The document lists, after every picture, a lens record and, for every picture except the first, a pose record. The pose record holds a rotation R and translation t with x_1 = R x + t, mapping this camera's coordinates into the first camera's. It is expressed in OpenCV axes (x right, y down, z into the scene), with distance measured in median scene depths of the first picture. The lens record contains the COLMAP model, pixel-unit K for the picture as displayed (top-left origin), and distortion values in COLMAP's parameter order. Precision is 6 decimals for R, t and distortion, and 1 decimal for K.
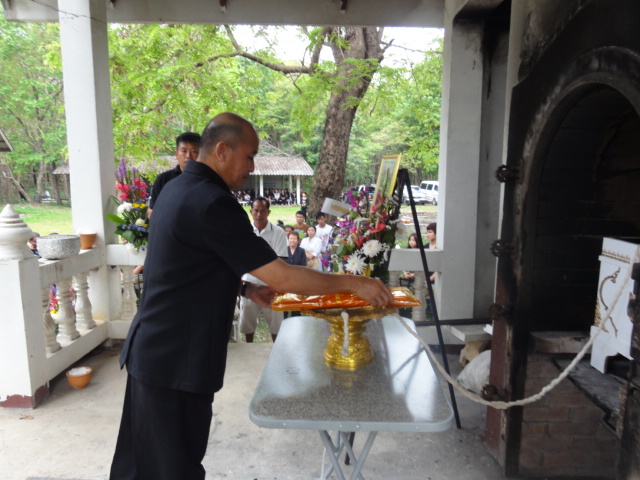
lens RADIAL K [[441.0, 0, 322.4], [0, 441.0, 239.0], [0, 0, 1]] dist [-0.006940, 0.006026]
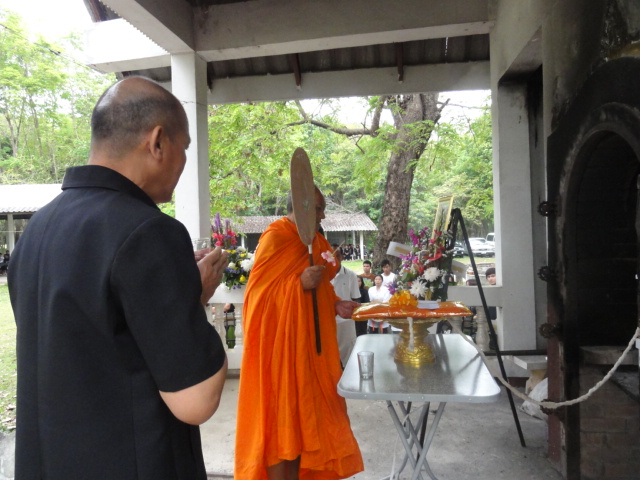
lens RADIAL K [[441.0, 0, 317.6], [0, 441.0, 241.1], [0, 0, 1]] dist [-0.006940, 0.006026]
pose [[0.988056, -0.028668, -0.151407, -0.006205], [0.009634, 0.992112, -0.124983, 0.050959], [0.153796, 0.122031, 0.980538, -0.150701]]
